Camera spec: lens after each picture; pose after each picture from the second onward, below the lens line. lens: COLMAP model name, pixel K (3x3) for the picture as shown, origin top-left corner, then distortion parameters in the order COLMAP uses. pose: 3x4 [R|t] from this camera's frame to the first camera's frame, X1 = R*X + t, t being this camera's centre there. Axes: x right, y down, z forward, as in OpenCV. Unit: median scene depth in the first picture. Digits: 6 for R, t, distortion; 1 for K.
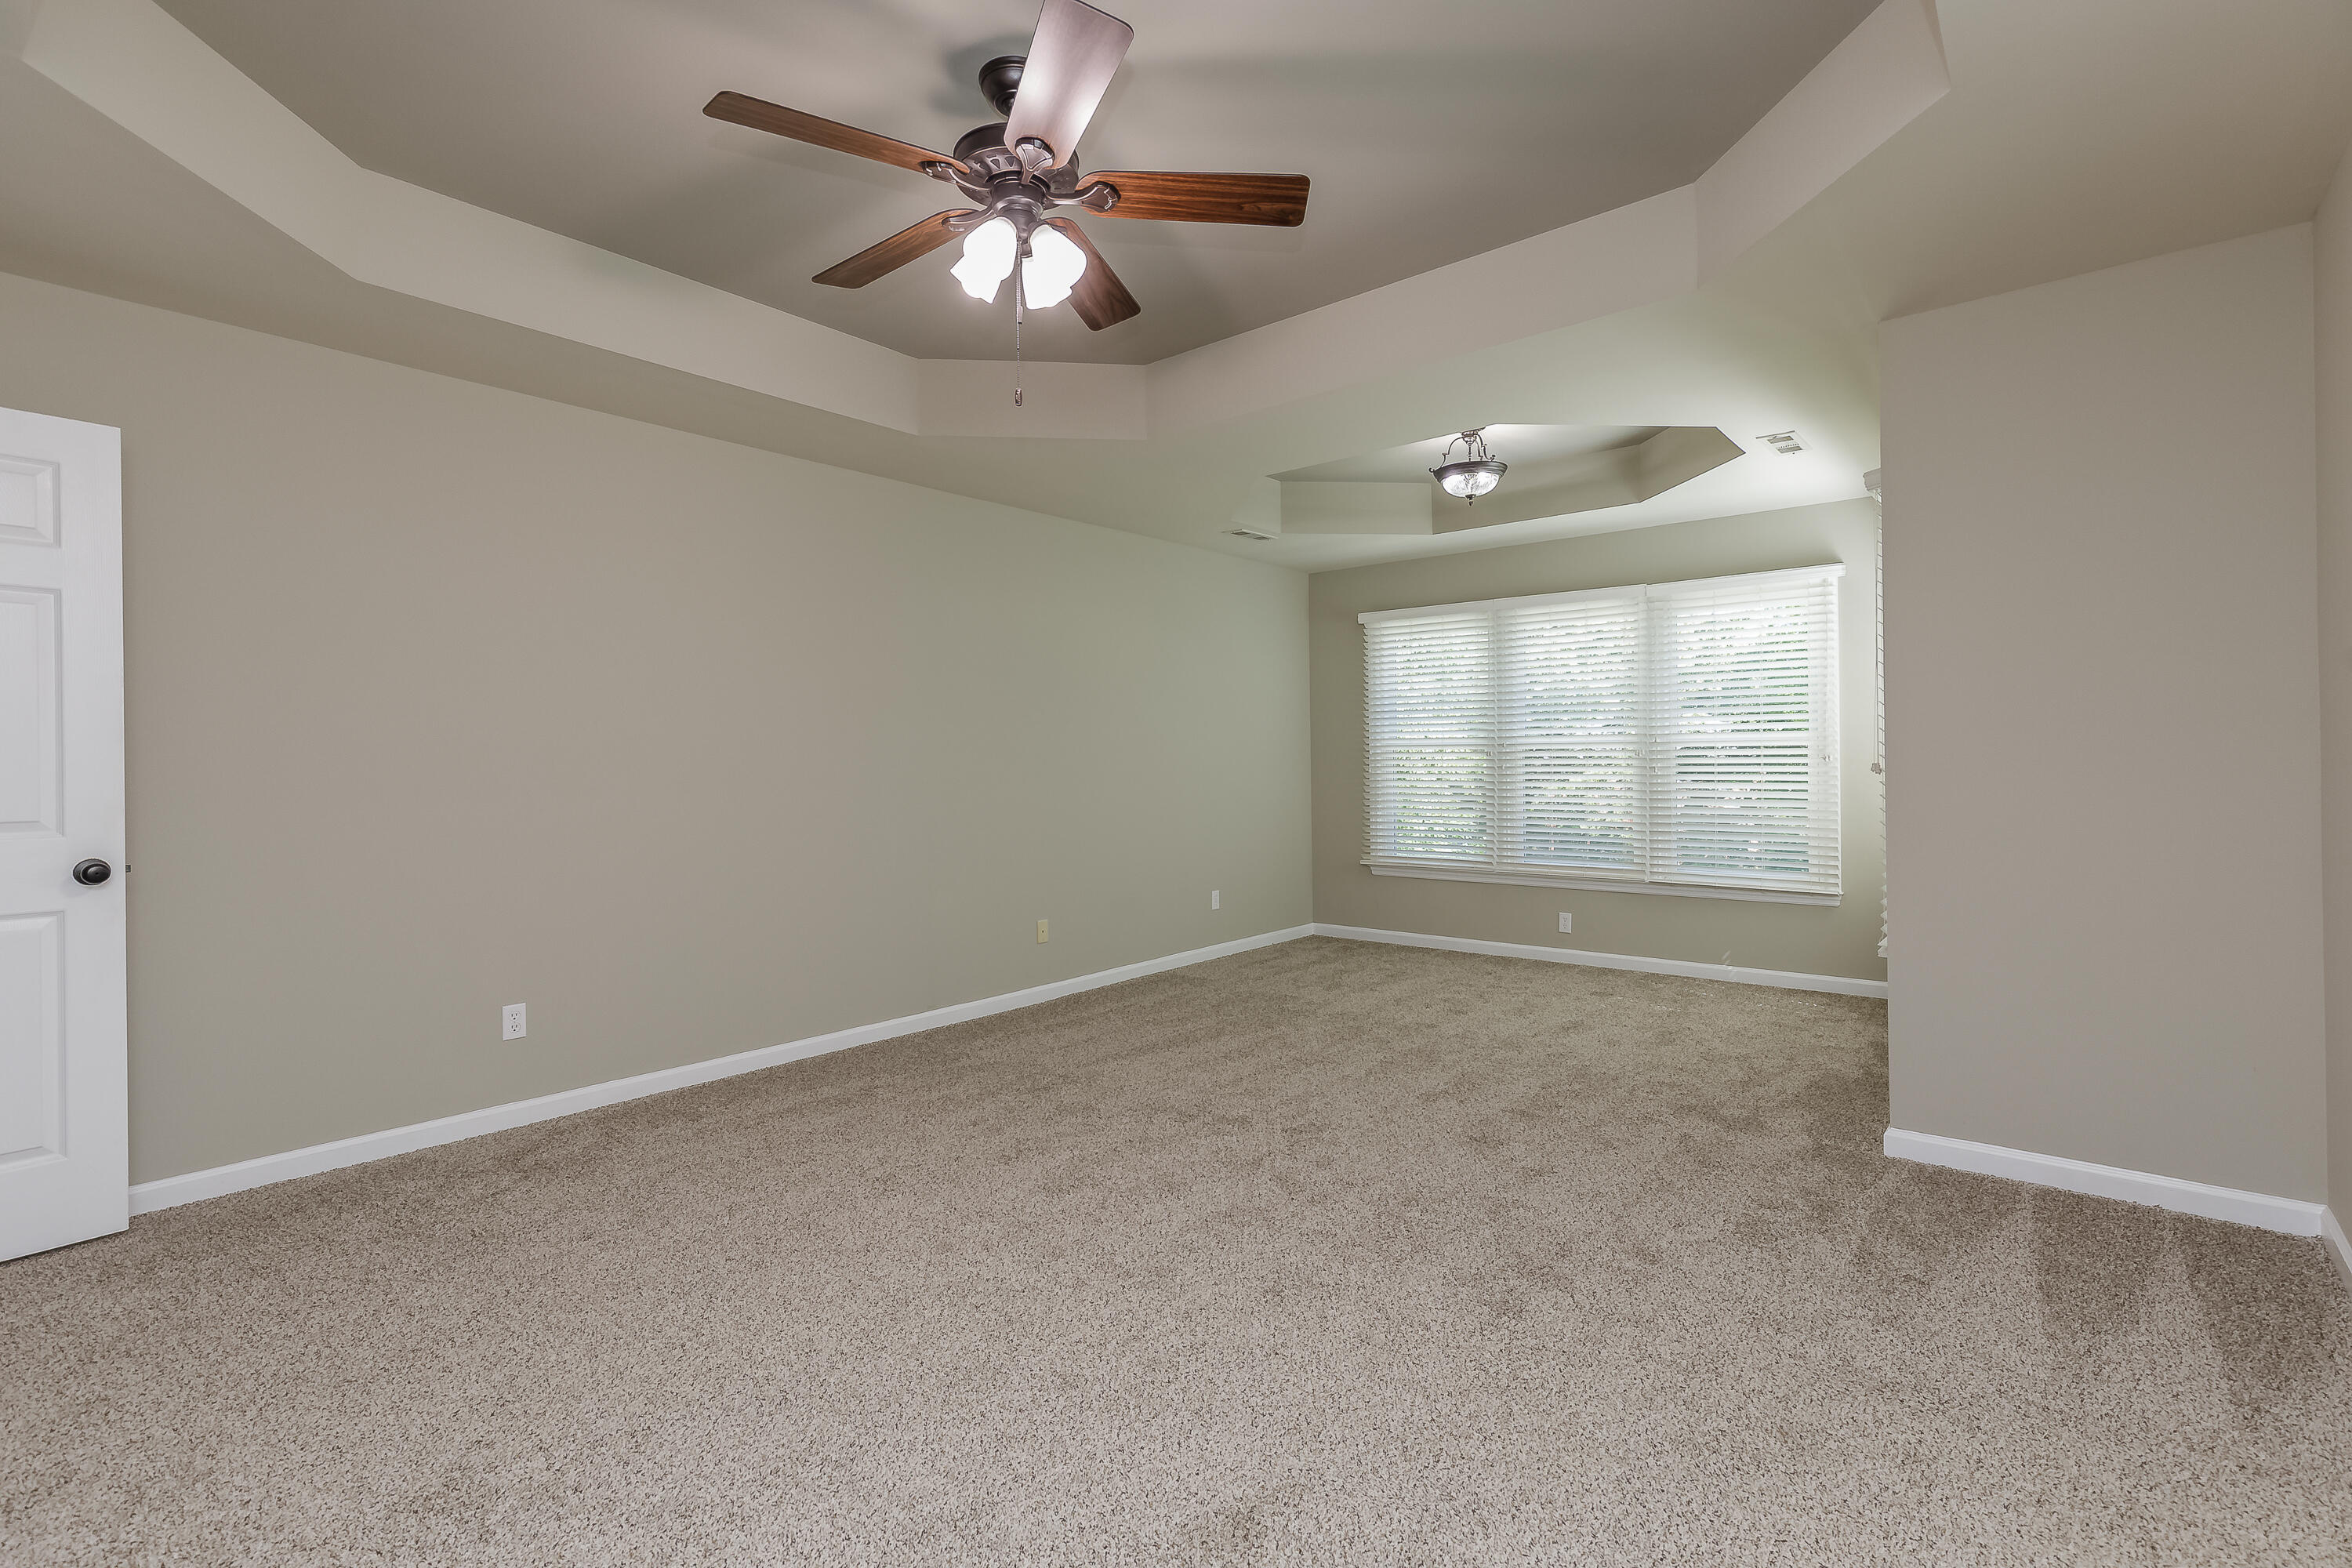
lens RADIAL K [[1064.1, 0, 1185.9], [0, 1064.1, 775.1], [0, 0, 1]] dist [0.006603, -0.000089]
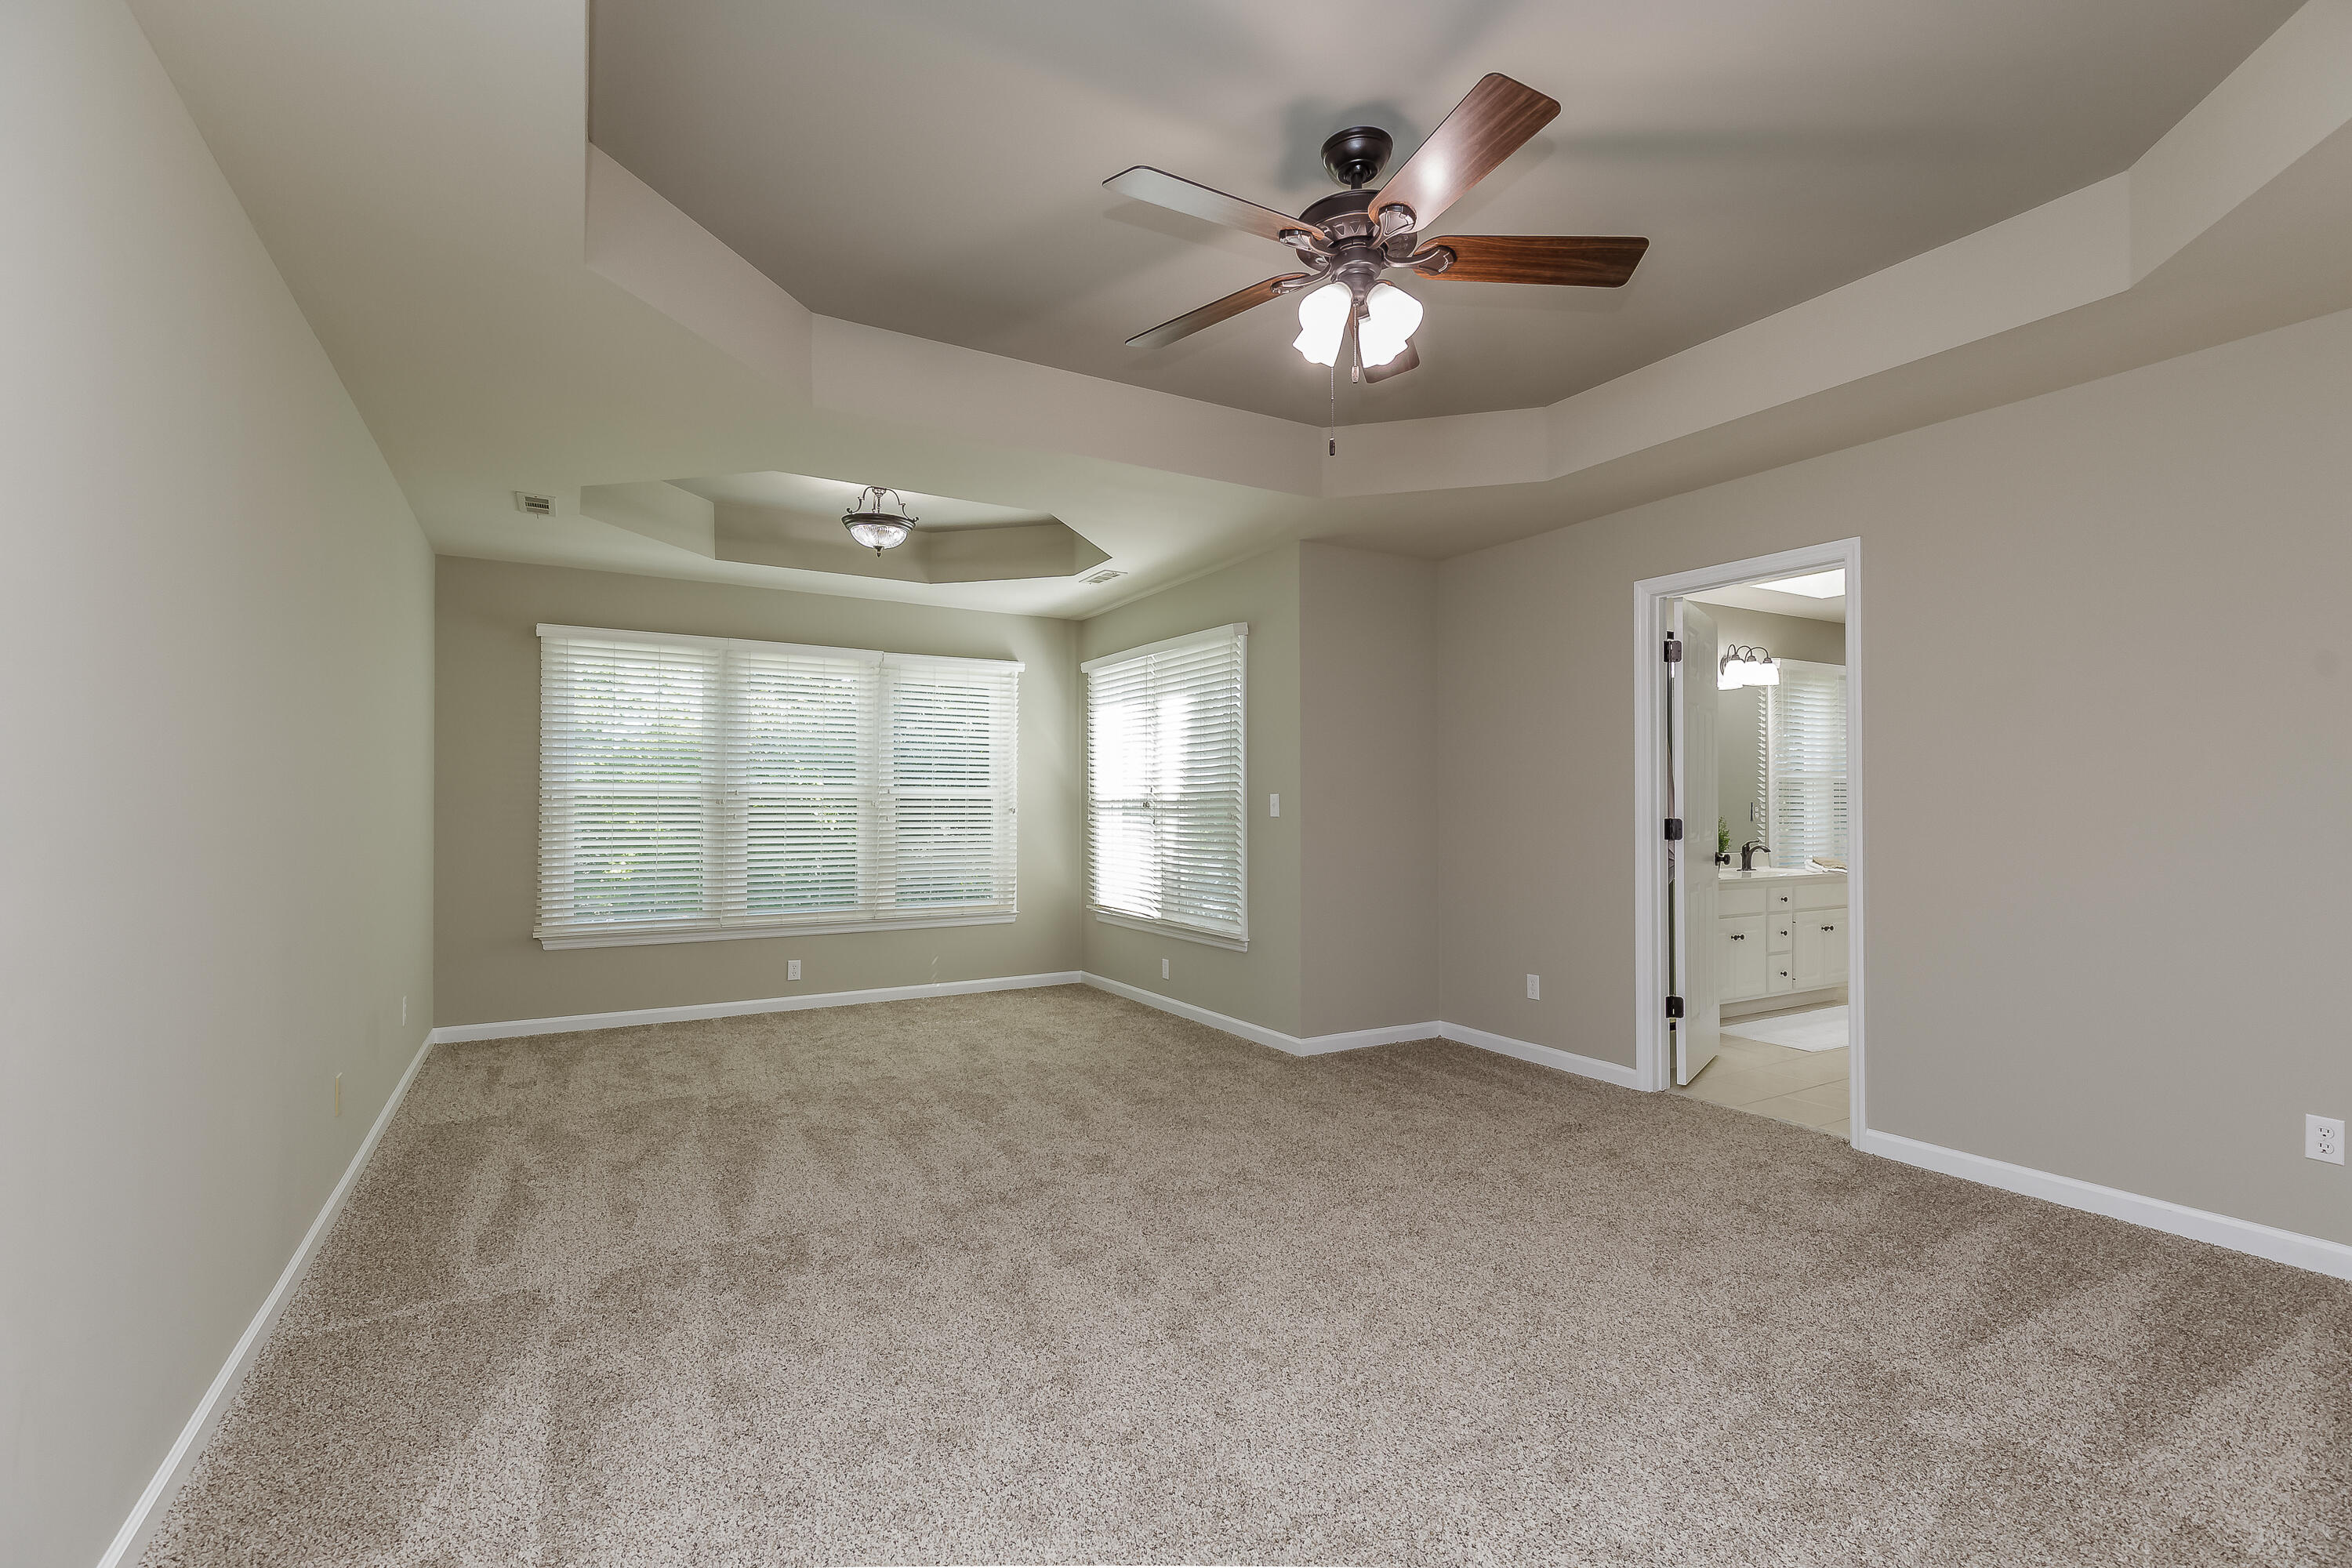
lens RADIAL K [[1047.2, 0, 1174.4], [0, 1047.2, 809.3], [0, 0, 1]] dist [0.001380, -0.000049]
pose [[0.353782, 0.007012, 0.935302, -0.519823], [0.006768, 0.999927, -0.010056, -0.001798], [-0.935303, 0.009888, 0.353708, 0.361595]]
